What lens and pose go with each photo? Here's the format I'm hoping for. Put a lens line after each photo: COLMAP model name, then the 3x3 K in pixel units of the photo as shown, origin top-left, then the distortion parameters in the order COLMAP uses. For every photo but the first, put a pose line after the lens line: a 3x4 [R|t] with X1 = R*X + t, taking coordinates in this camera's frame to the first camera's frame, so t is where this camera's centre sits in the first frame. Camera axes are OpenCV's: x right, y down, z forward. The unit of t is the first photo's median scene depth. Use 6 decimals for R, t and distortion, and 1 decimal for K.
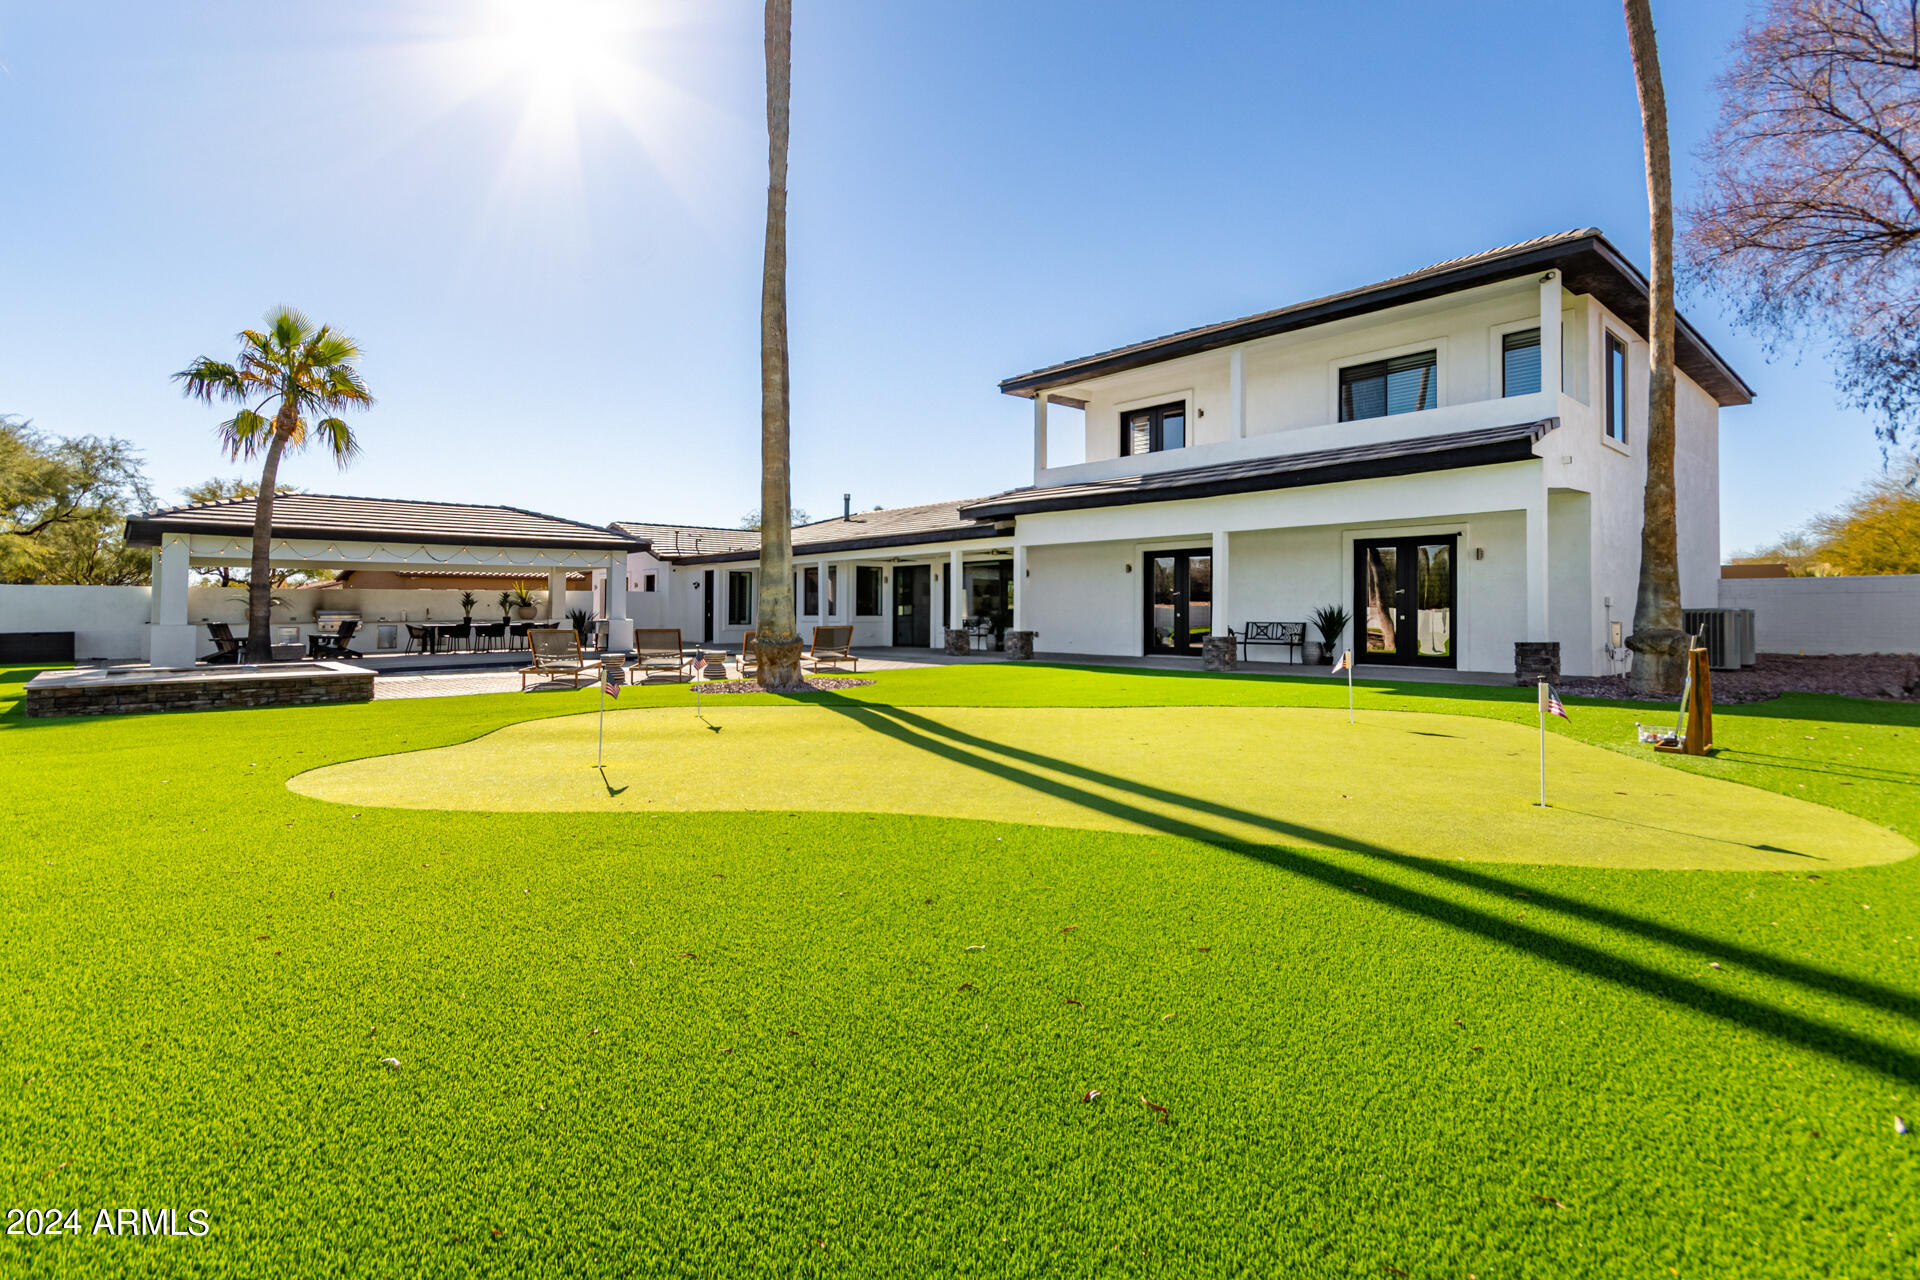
lens RADIAL K [[887.5, 0, 954.9], [0, 887.5, 578.2], [0, 0, 1]] dist [0.012969, -0.002196]
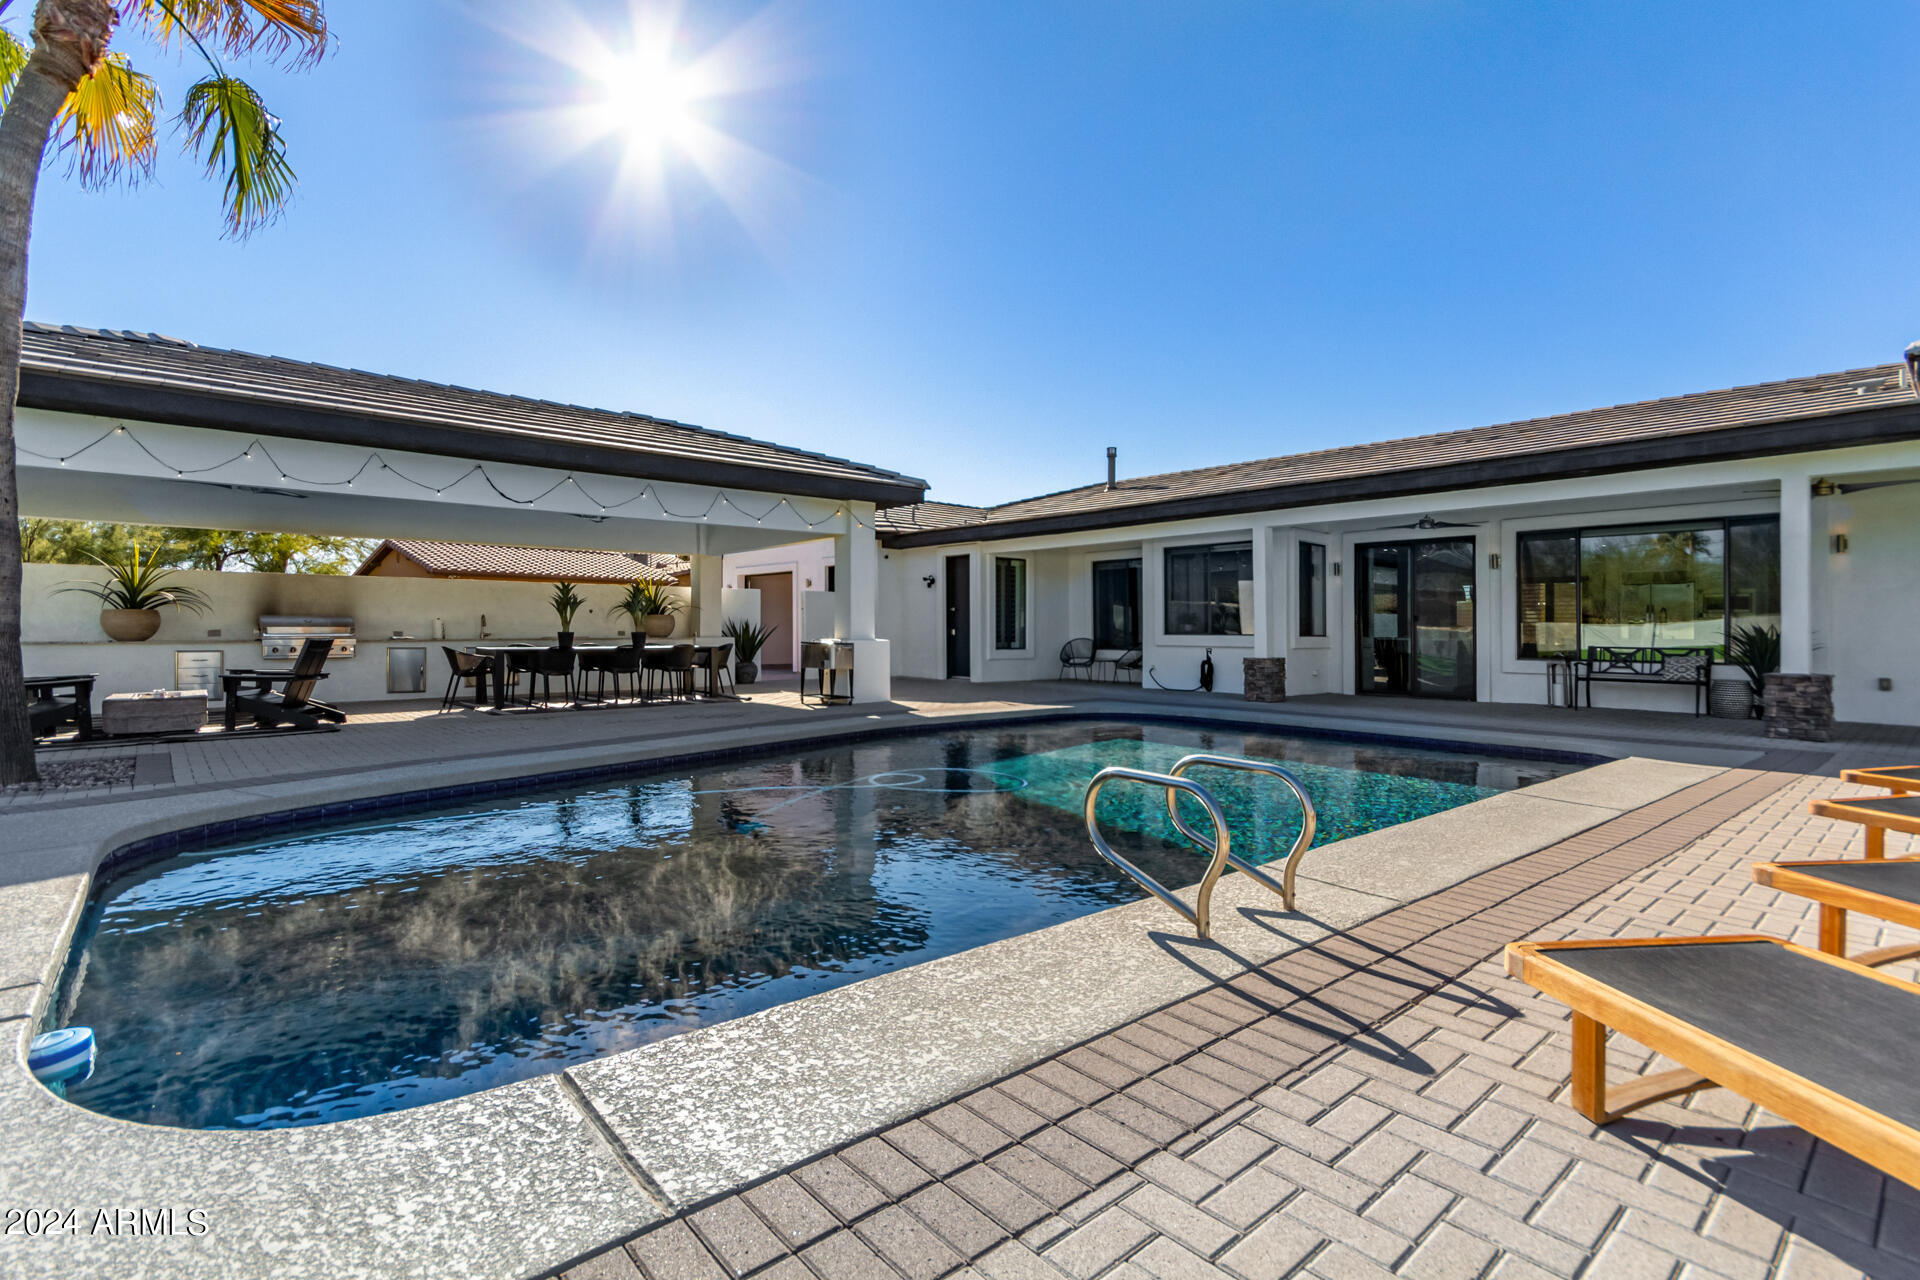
lens RADIAL K [[887.5, 0, 976.8], [0, 887.5, 633.2], [0, 0, 1]] dist [0.012969, -0.002196]
pose [[0.999925, 0.009012, -0.008342, -0.372513], [-0.008678, 0.999194, 0.039194, 0.027137], [0.008689, -0.039119, 0.999197, 0.601819]]
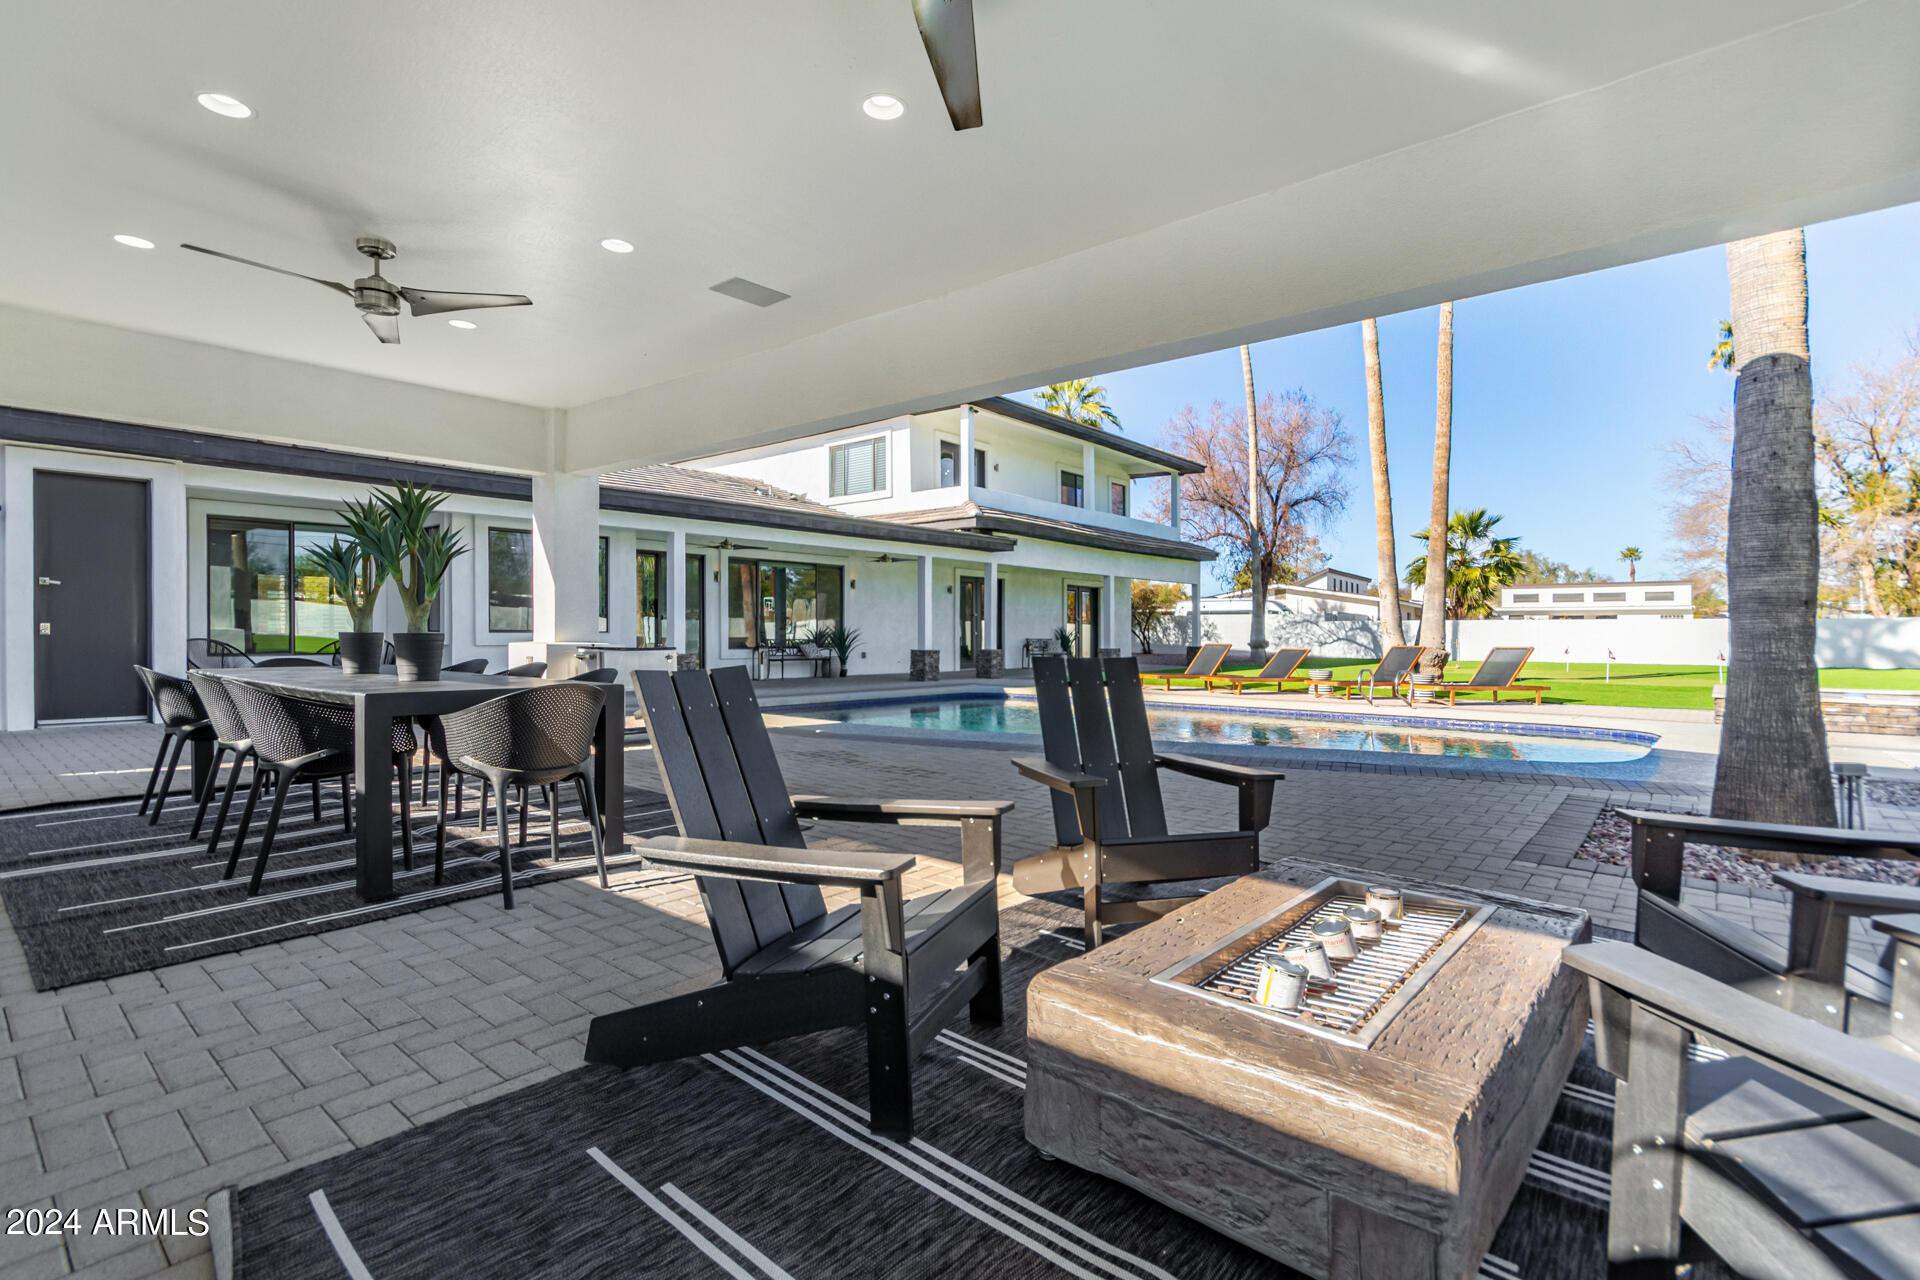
lens RADIAL K [[887.5, 0, 956.8], [0, 887.5, 644.8], [0, 0, 1]] dist [0.012969, -0.002196]
pose [[-0.111872, -0.006490, 0.993701, -0.856728], [-0.034965, 0.999385, 0.002590, 0.051399], [-0.993107, -0.034455, -0.112031, 1.083645]]
